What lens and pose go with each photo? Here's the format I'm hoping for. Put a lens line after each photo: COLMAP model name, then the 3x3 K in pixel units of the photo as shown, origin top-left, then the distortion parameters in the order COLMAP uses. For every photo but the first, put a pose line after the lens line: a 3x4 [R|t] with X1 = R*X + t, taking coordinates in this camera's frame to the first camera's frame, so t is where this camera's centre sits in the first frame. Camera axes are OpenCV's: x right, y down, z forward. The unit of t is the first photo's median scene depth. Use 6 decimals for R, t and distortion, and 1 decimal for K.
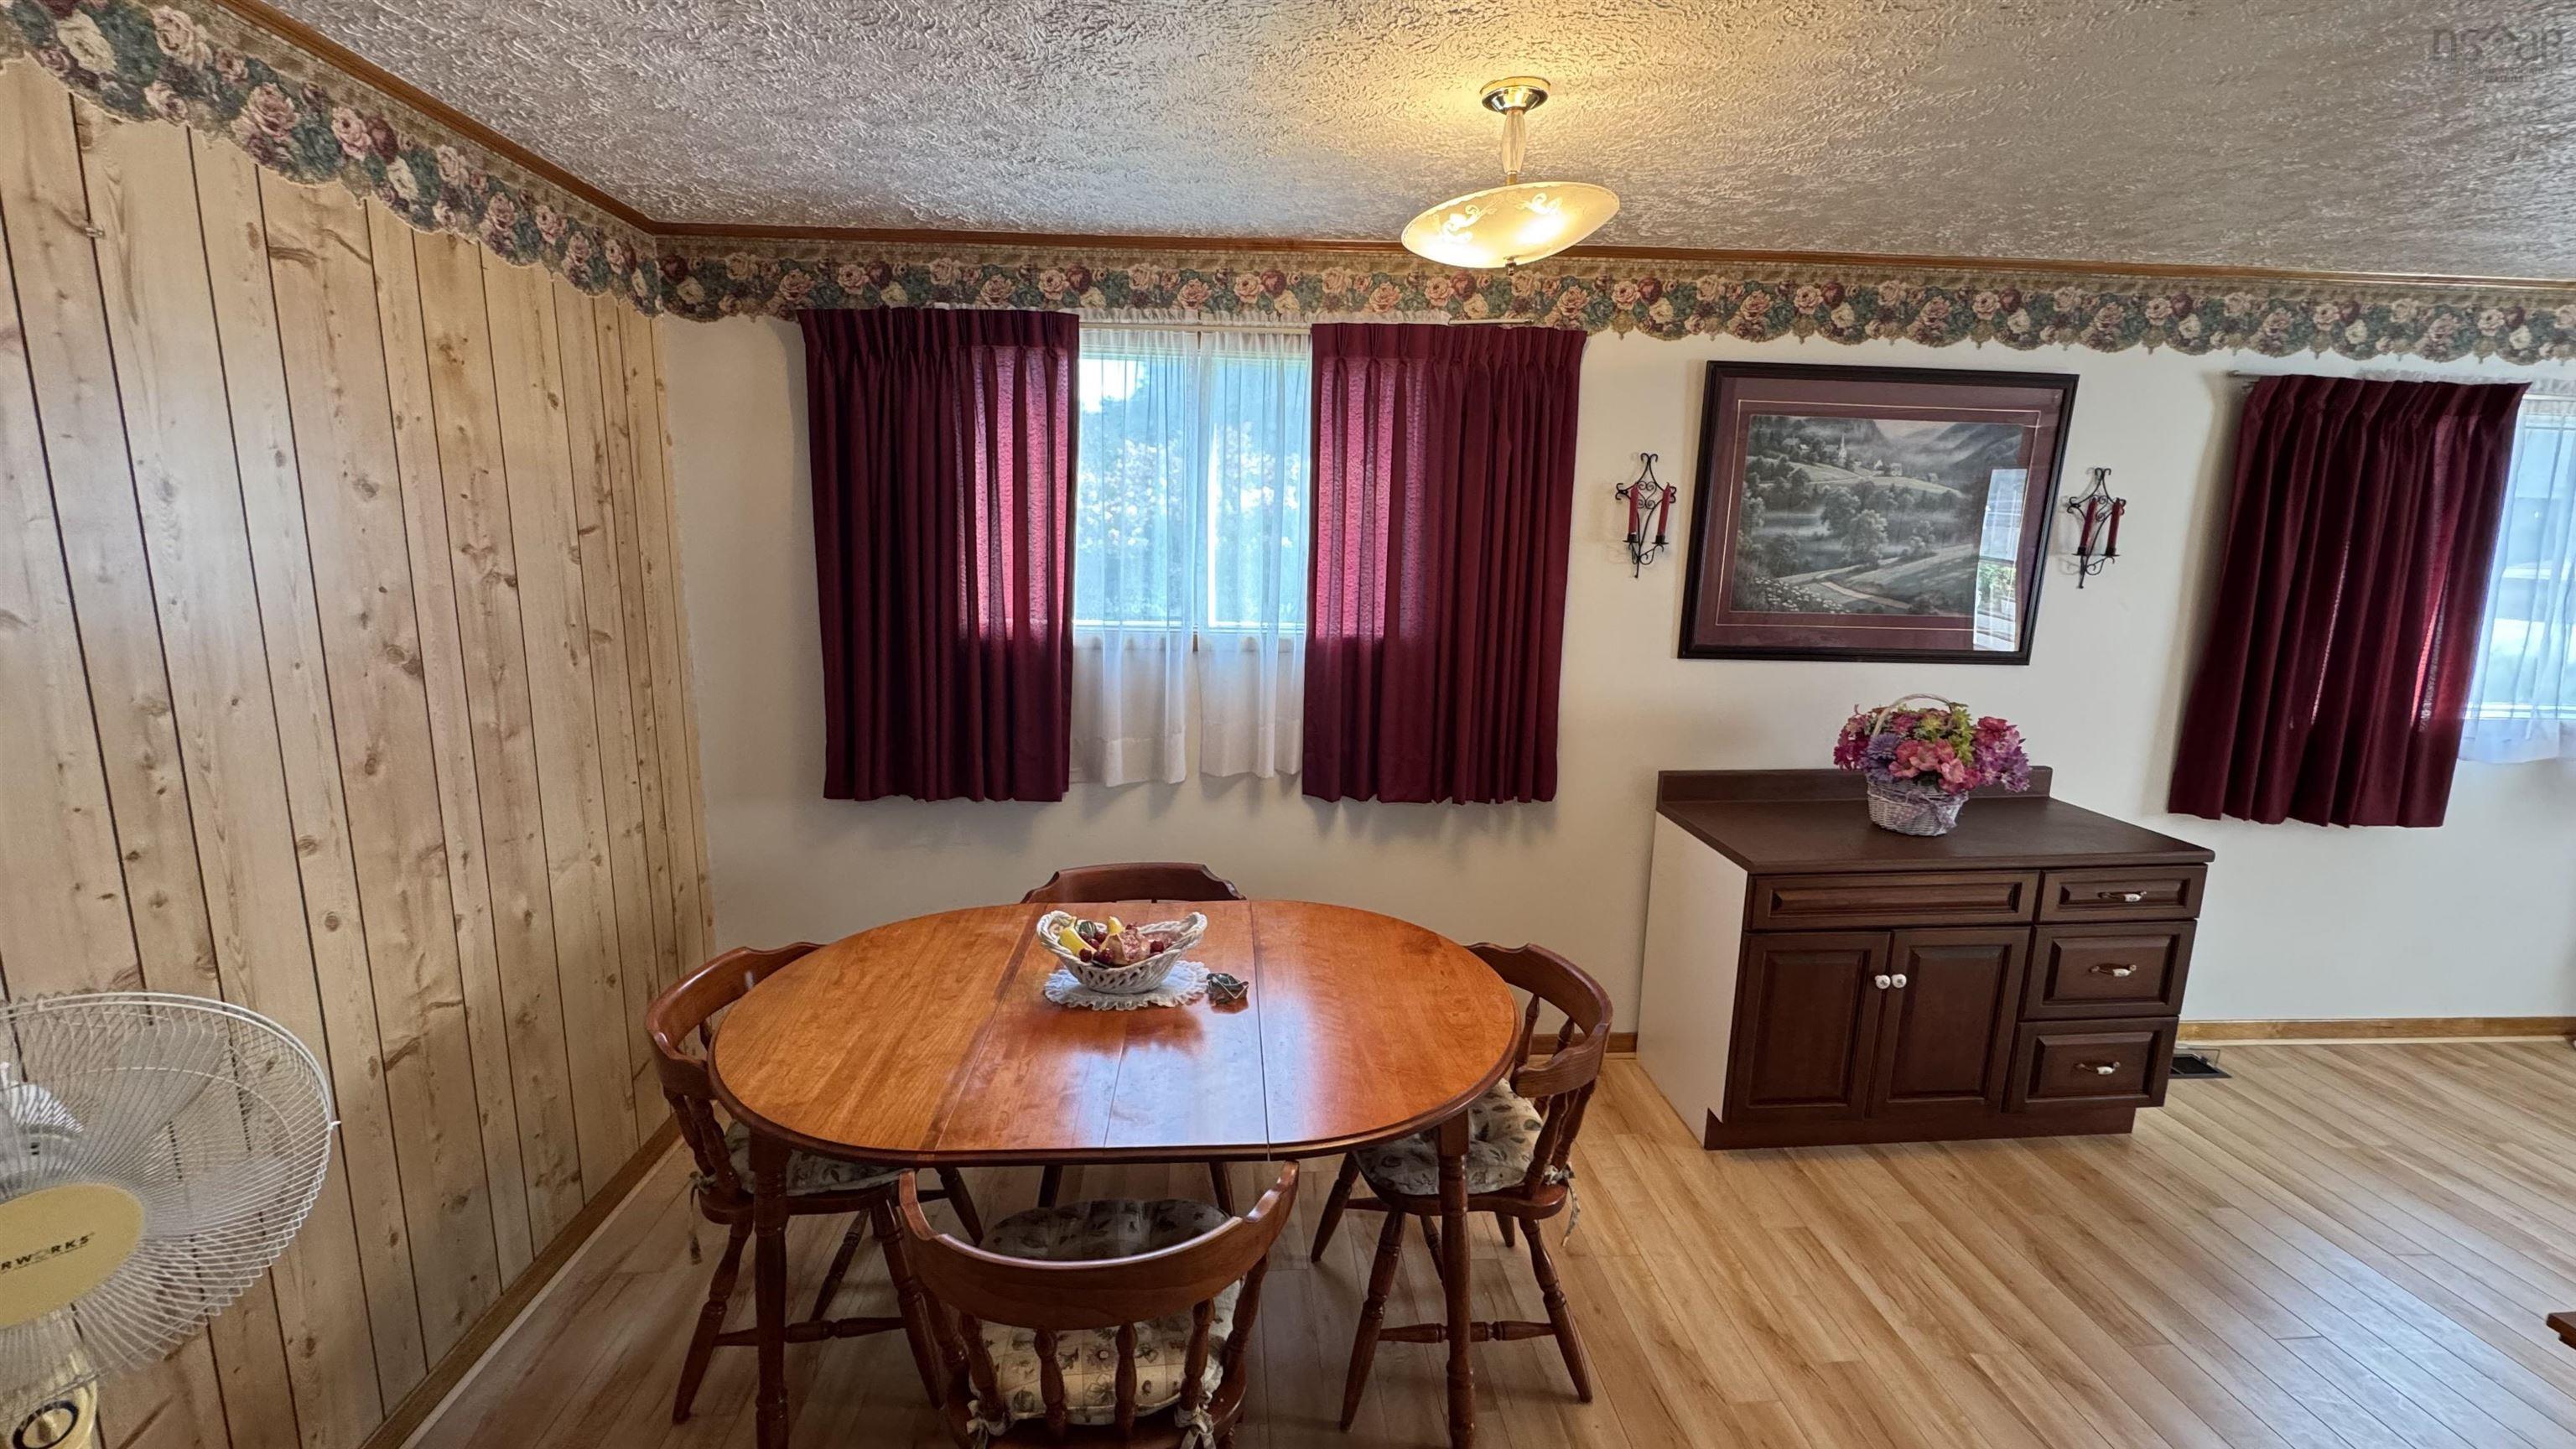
lens RADIAL K [[1031.9, 0, 1289.6], [0, 1031.9, 727.1], [0, 0, 1]] dist [-0.002465, 0.000424]
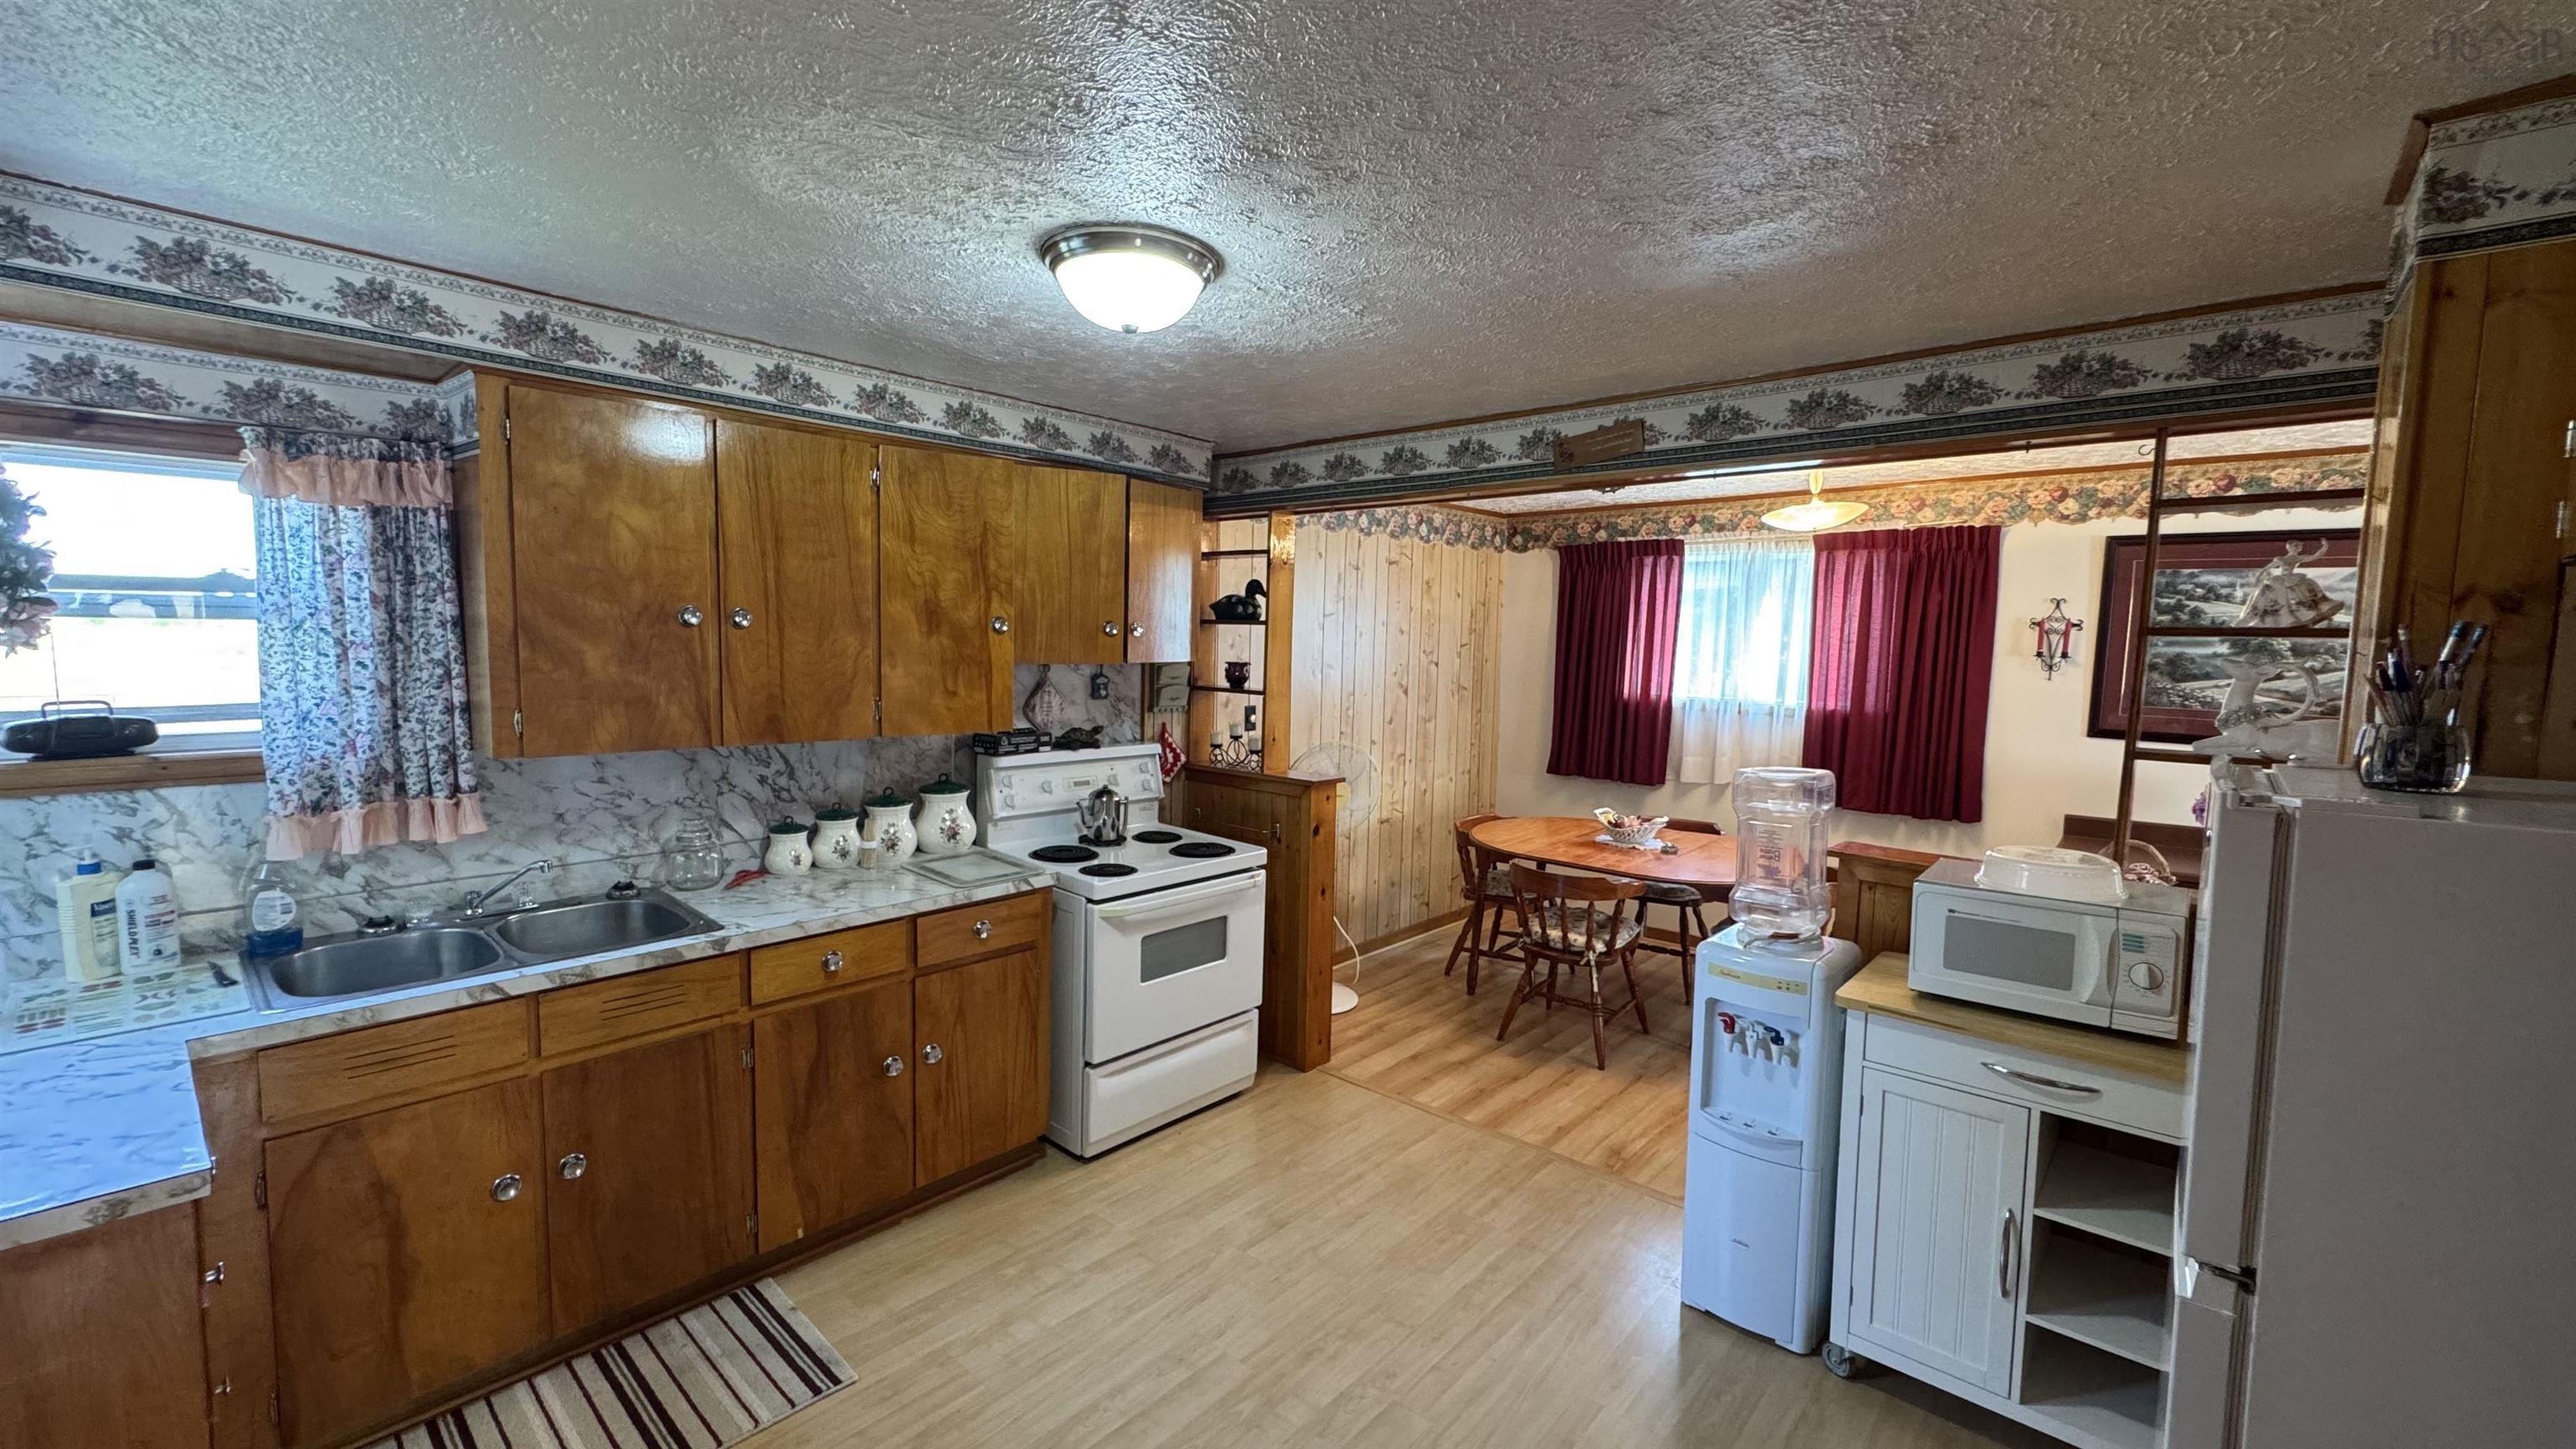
lens RADIAL K [[1031.9, 0, 1292.0], [0, 1031.9, 713.4], [0, 0, 1]] dist [-0.002465, 0.000424]
pose [[0.703599, 0.052868, -0.708628, 0.667826], [-0.135310, 0.988950, -0.060568, 0.149349], [0.697596, 0.138500, 0.702978, -0.849410]]
